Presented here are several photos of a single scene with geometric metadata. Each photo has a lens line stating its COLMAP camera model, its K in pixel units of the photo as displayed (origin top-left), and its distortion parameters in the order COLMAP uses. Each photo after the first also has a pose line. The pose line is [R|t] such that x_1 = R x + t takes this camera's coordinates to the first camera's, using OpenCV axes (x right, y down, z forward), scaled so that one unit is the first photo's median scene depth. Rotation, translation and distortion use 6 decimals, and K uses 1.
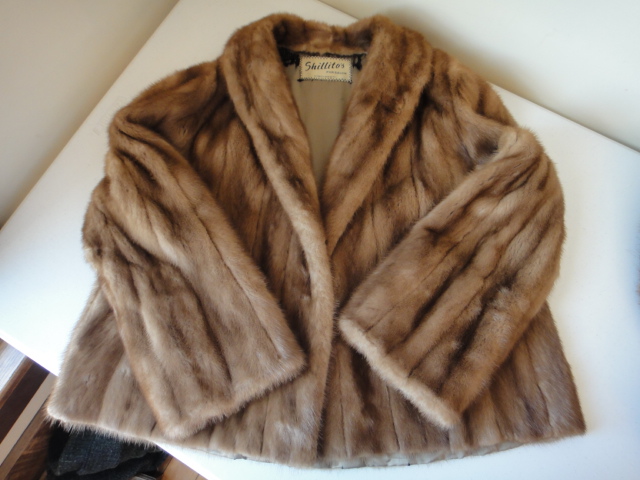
lens RADIAL K [[475.8, 0, 321.0], [0, 475.8, 239.9], [0, 0, 1]] dist [0.037214, -0.000093]
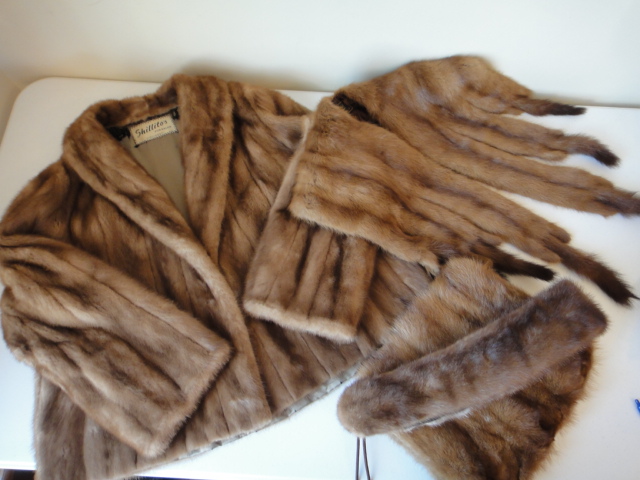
lens RADIAL K [[475.8, 0, 318.0], [0, 475.8, 240.5], [0, 0, 1]] dist [0.037214, -0.000093]
pose [[0.891013, -0.422977, 0.164884, 0.074646], [0.433904, 0.900267, -0.035309, 0.138561], [-0.133505, 0.103004, 0.985681, -0.256776]]
